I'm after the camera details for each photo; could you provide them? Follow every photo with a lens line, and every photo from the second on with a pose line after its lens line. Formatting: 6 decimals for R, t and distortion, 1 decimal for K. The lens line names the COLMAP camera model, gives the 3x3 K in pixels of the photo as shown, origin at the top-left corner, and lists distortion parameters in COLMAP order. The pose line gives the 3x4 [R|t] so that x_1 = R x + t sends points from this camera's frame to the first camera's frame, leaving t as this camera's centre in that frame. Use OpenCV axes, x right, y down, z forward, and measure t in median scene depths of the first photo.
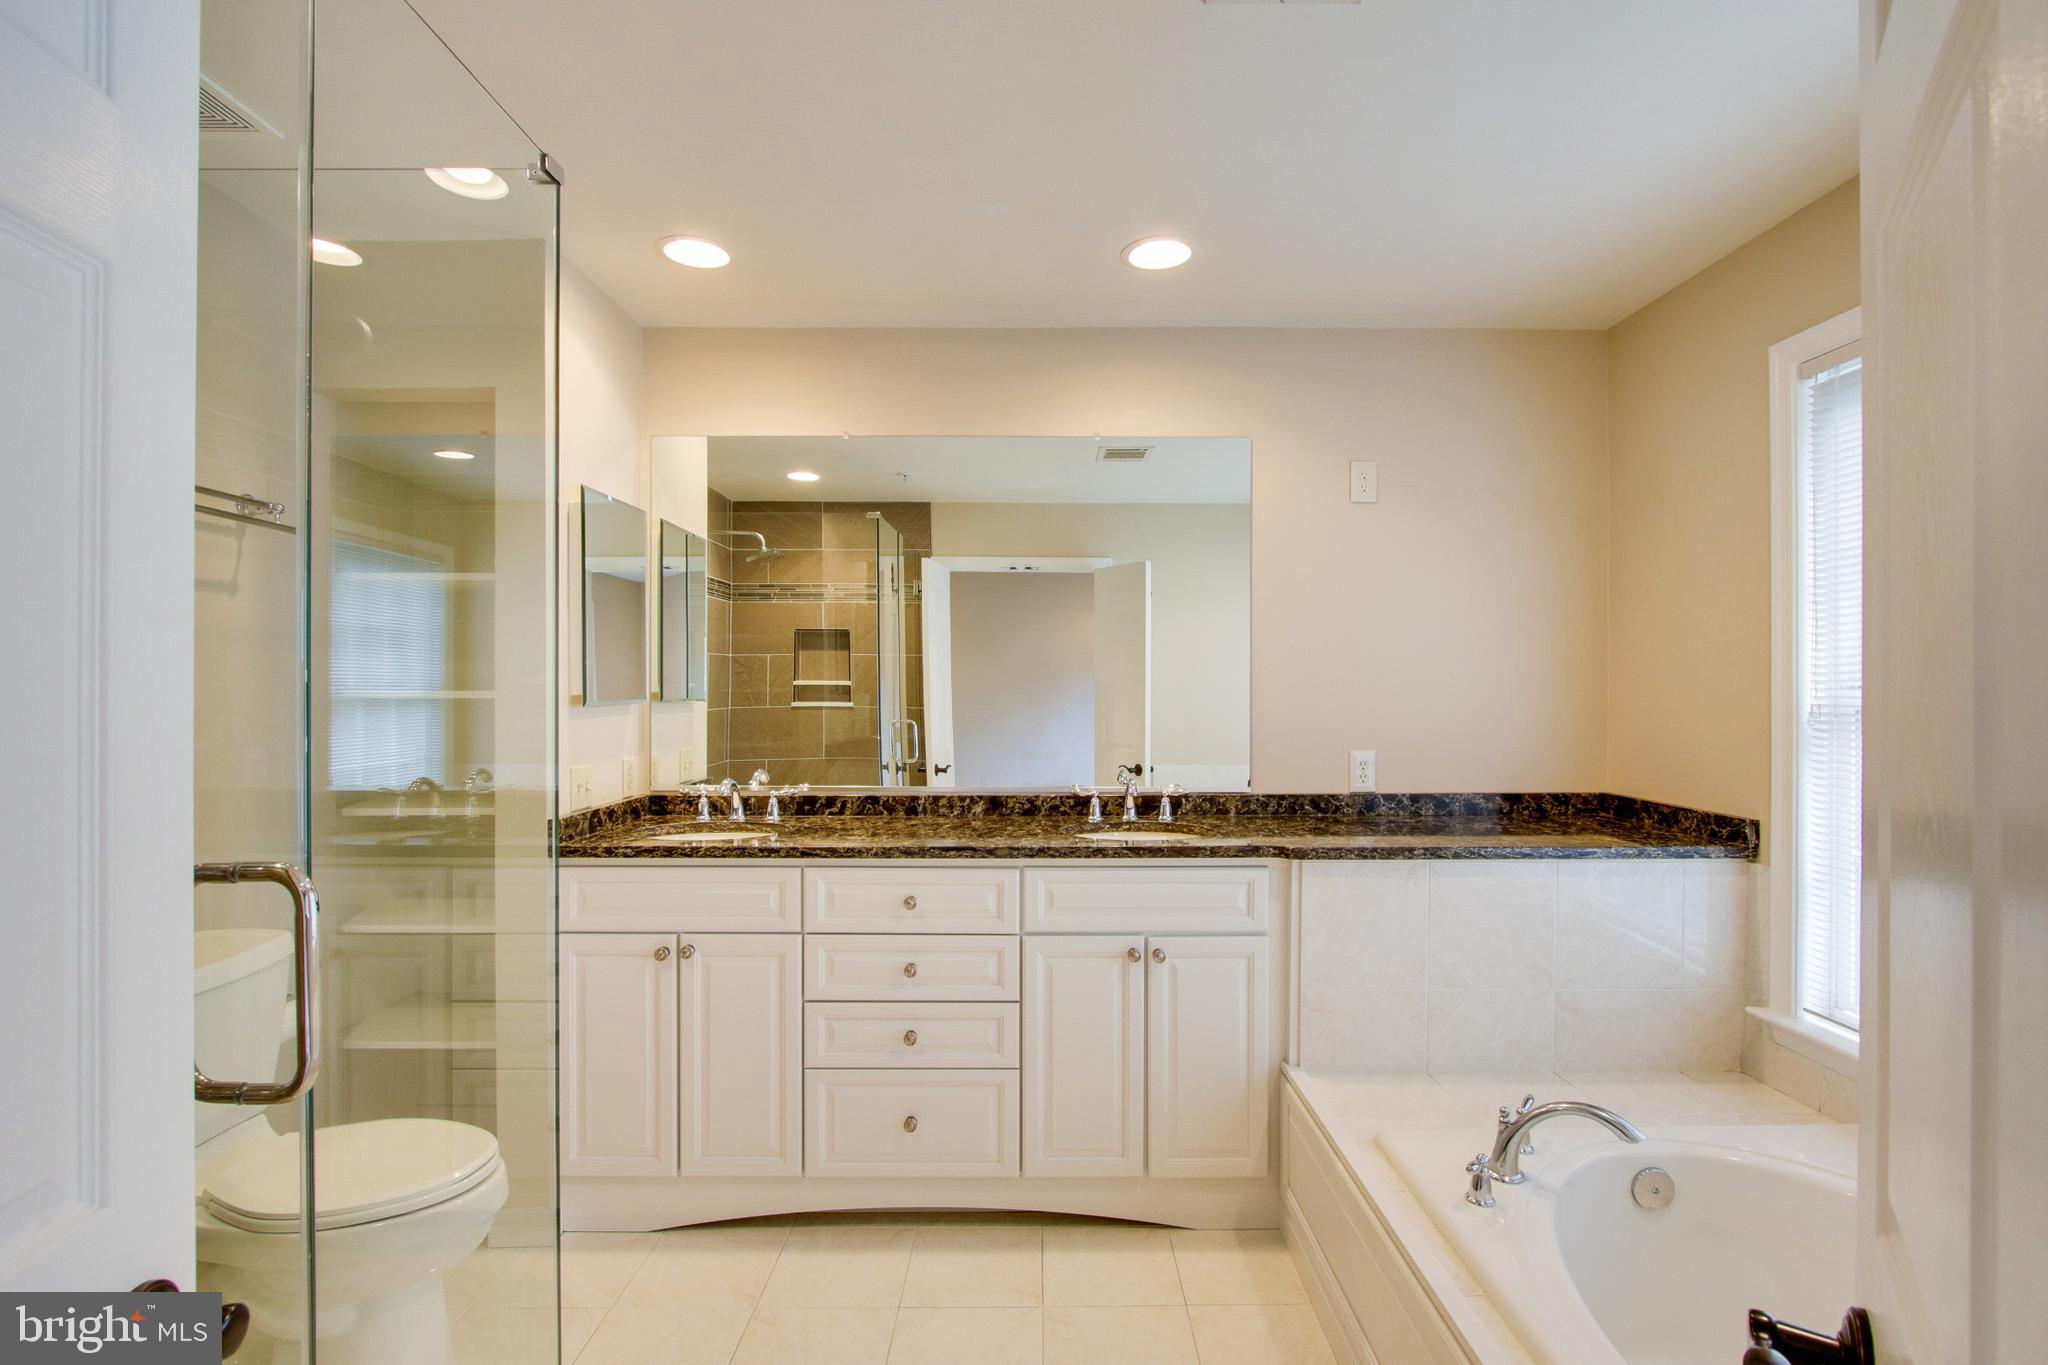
lens RADIAL K [[952.1, 0, 1024.0], [0, 952.1, 682.5], [0, 0, 1]] dist [-0.033159, 0.009743]
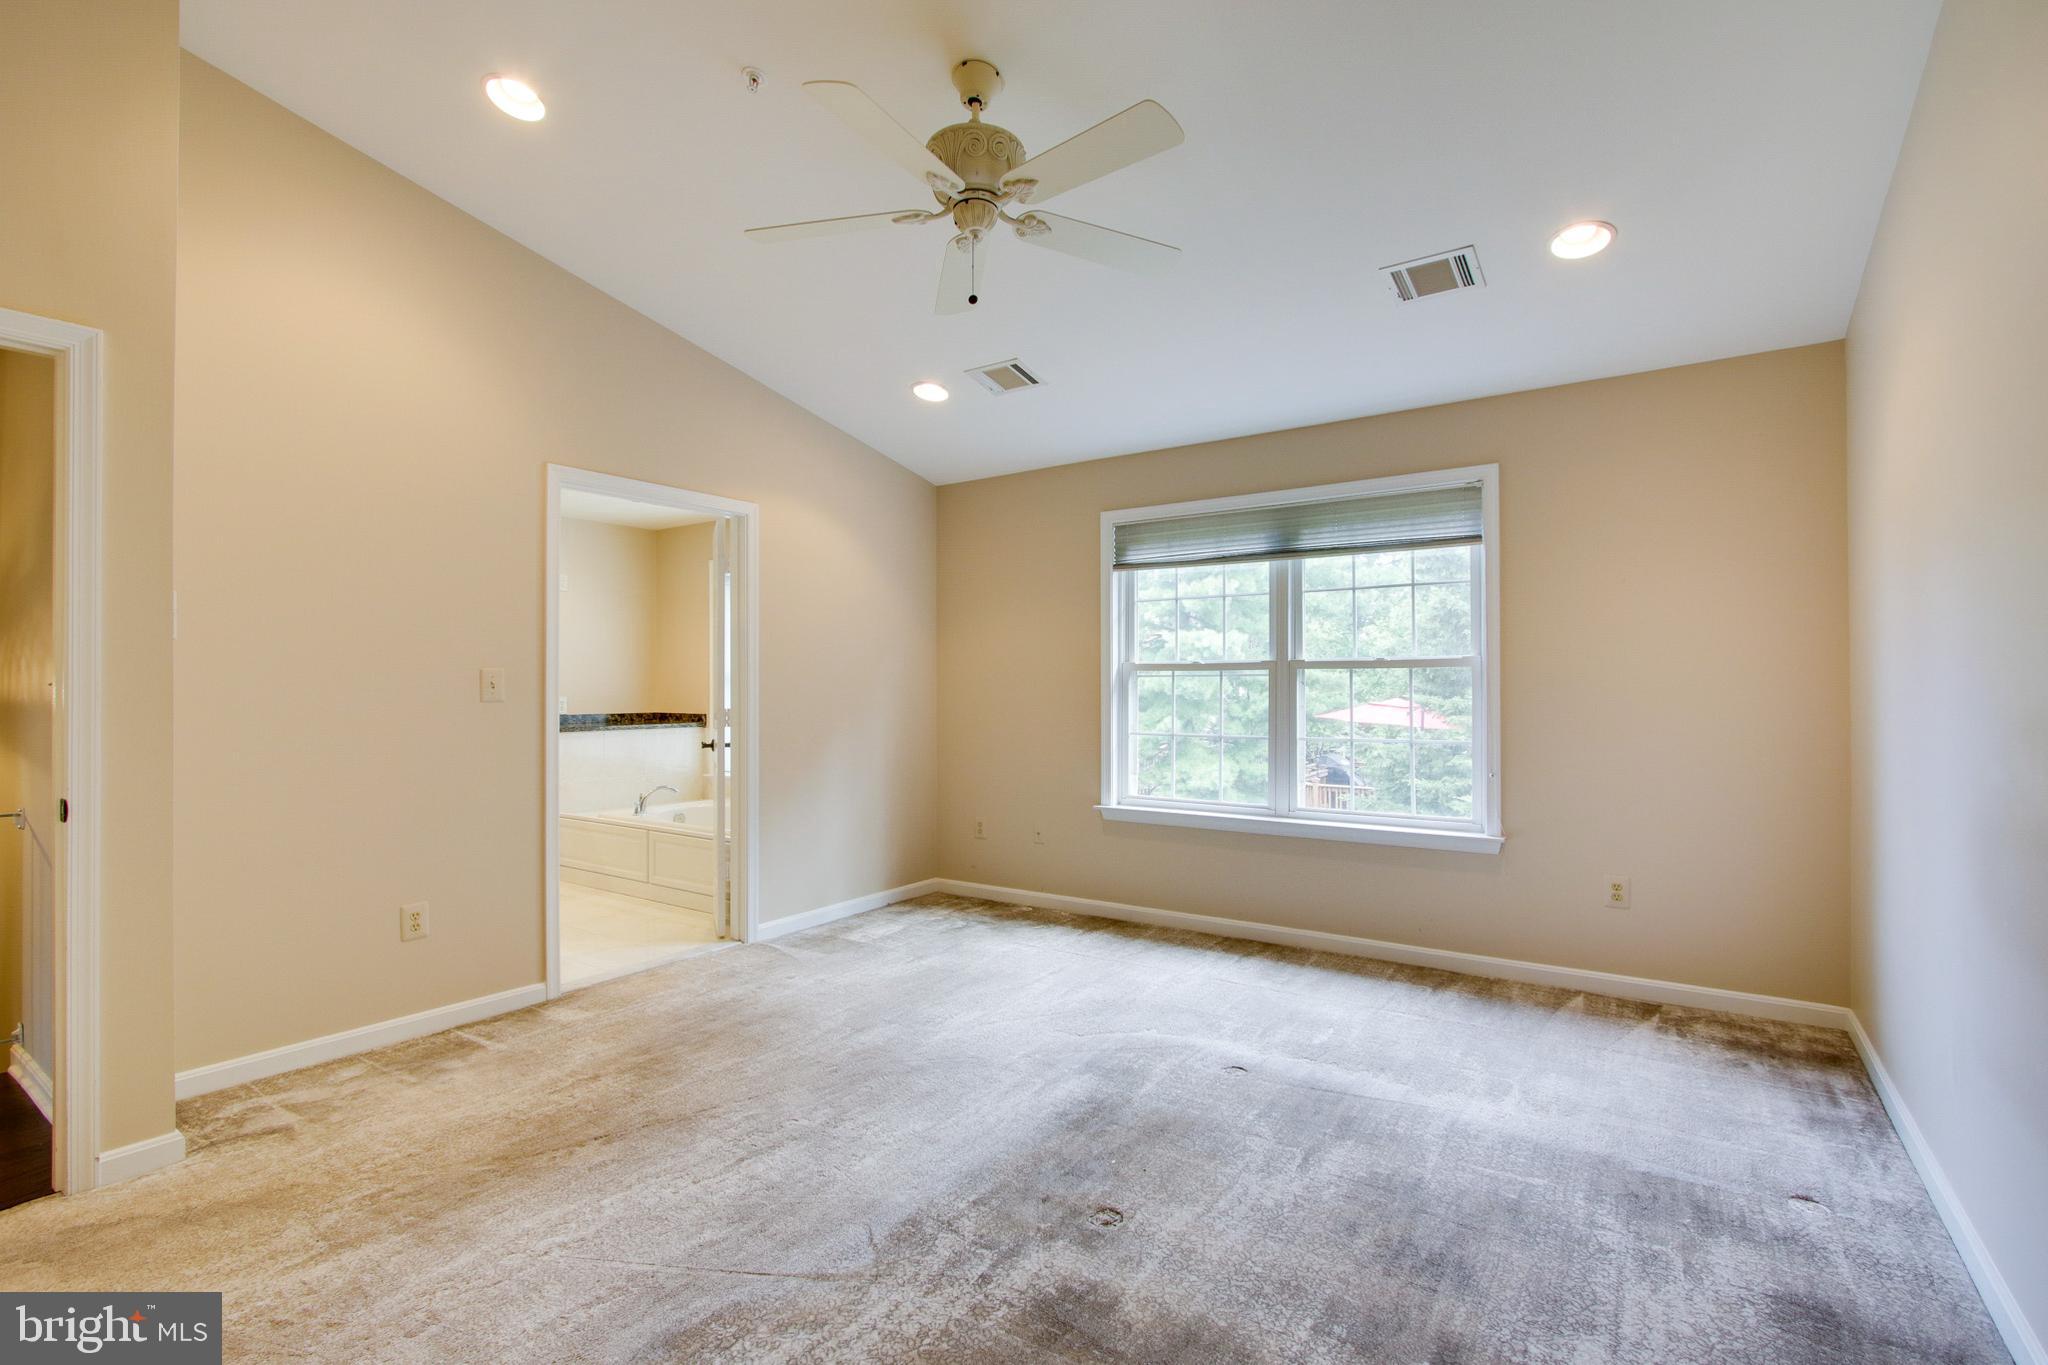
lens RADIAL K [[952.1, 0, 1024.0], [0, 952.1, 682.5], [0, 0, 1]] dist [-0.033159, 0.009743]
pose [[0.553637, 0.001773, 0.832756, -0.997157], [-0.003809, 0.999993, 0.000403, 0.032831], [-0.832749, -0.003395, 0.553640, -1.291555]]
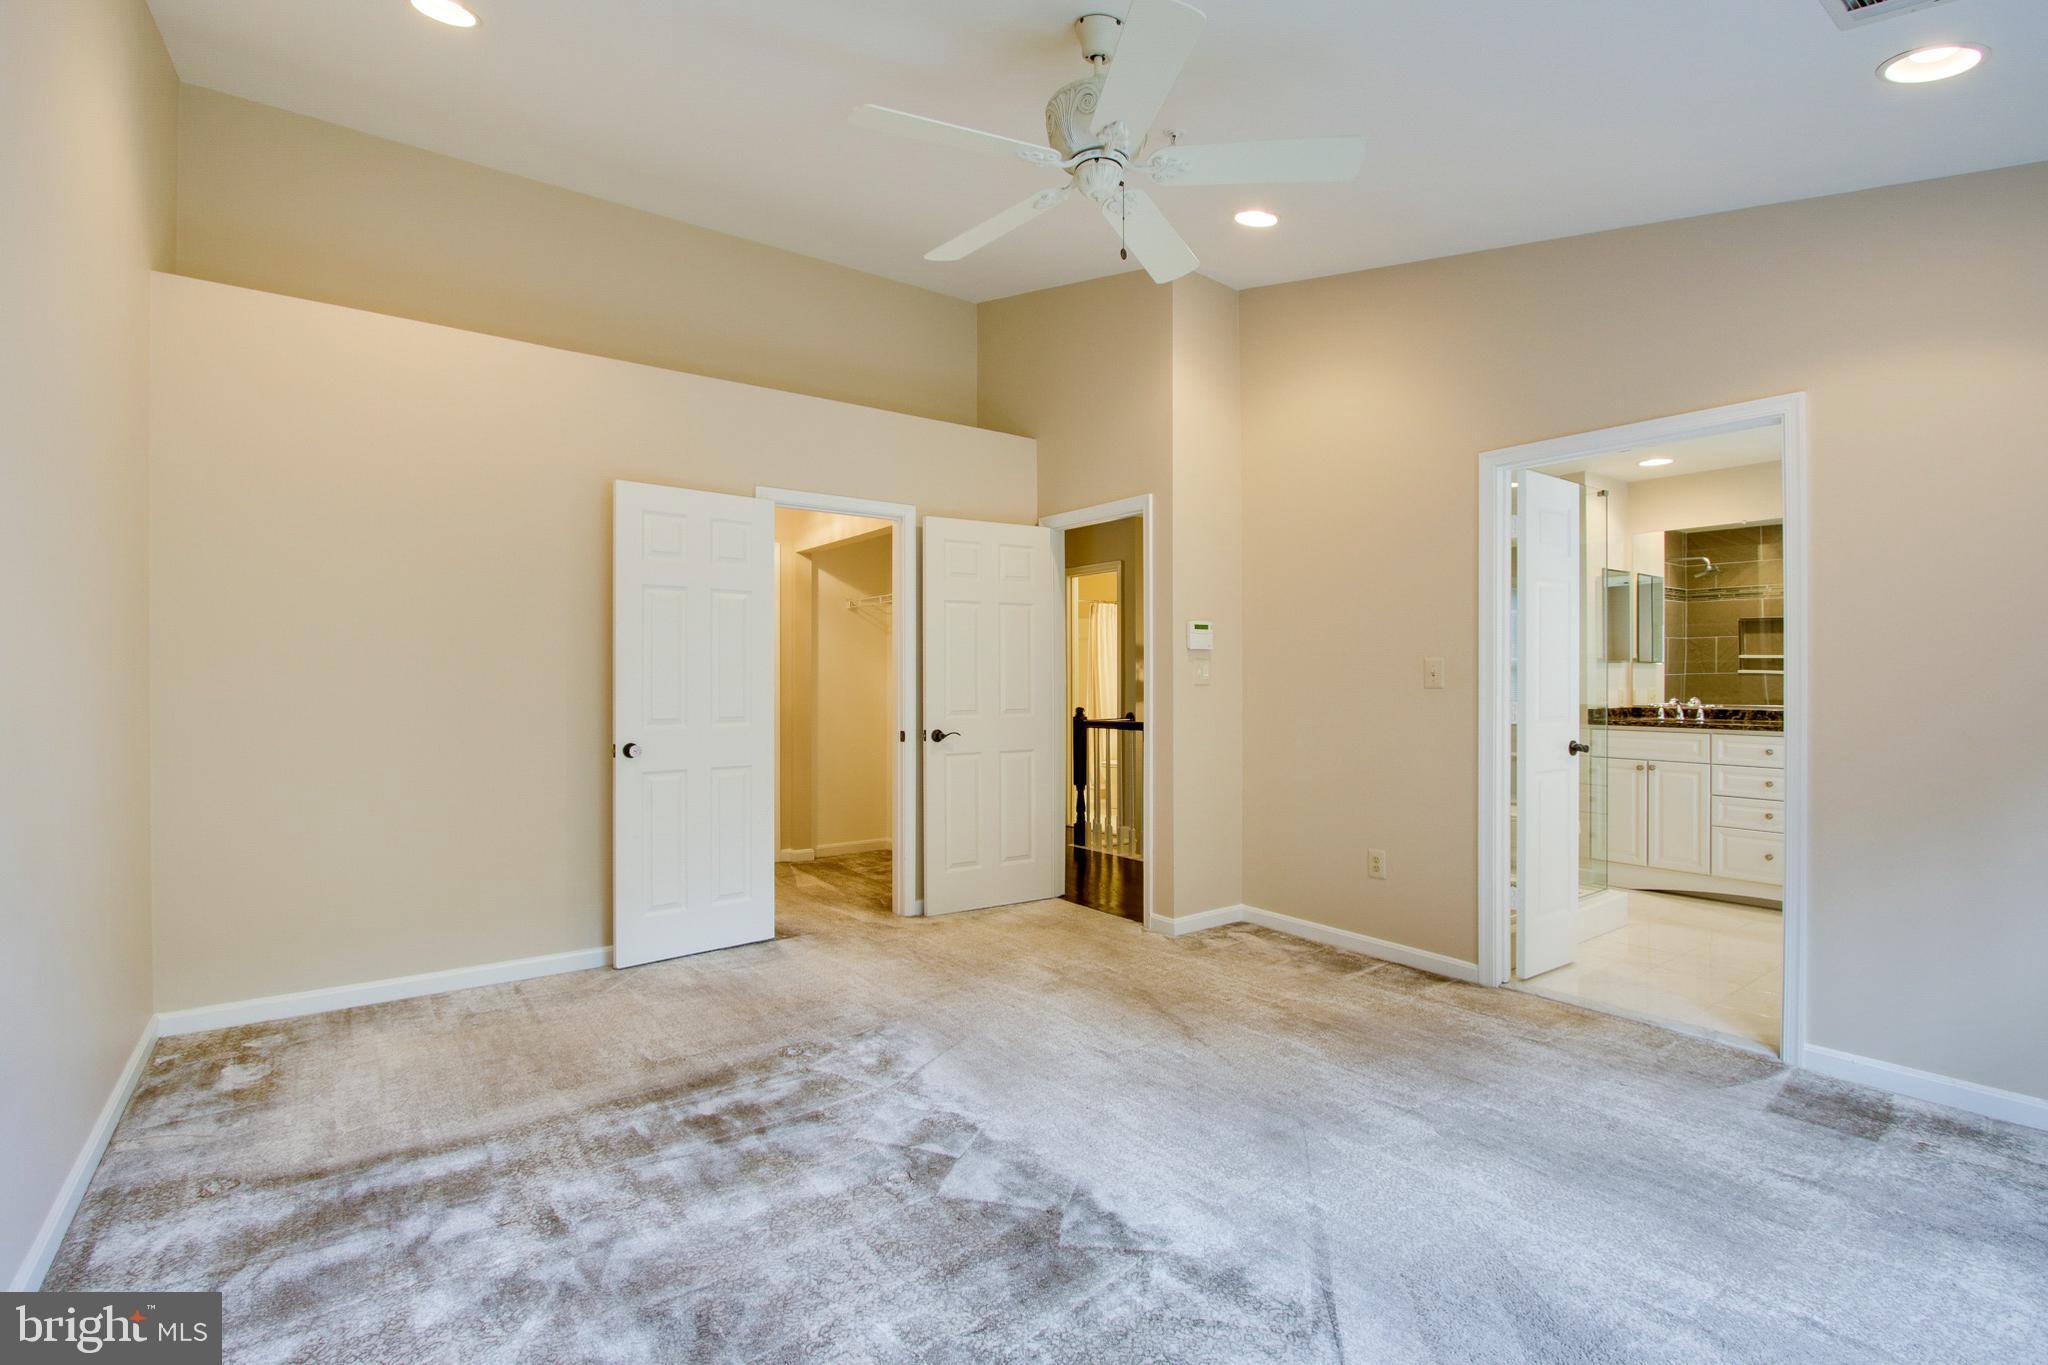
lens RADIAL K [[952.1, 0, 1024.0], [0, 952.1, 682.5], [0, 0, 1]] dist [-0.033159, 0.009743]
pose [[0.595219, -0.000005, -0.803564, 0.472142], [0.007153, 0.999960, 0.005292, 0.044679], [0.803532, -0.008898, 0.595195, -1.310402]]
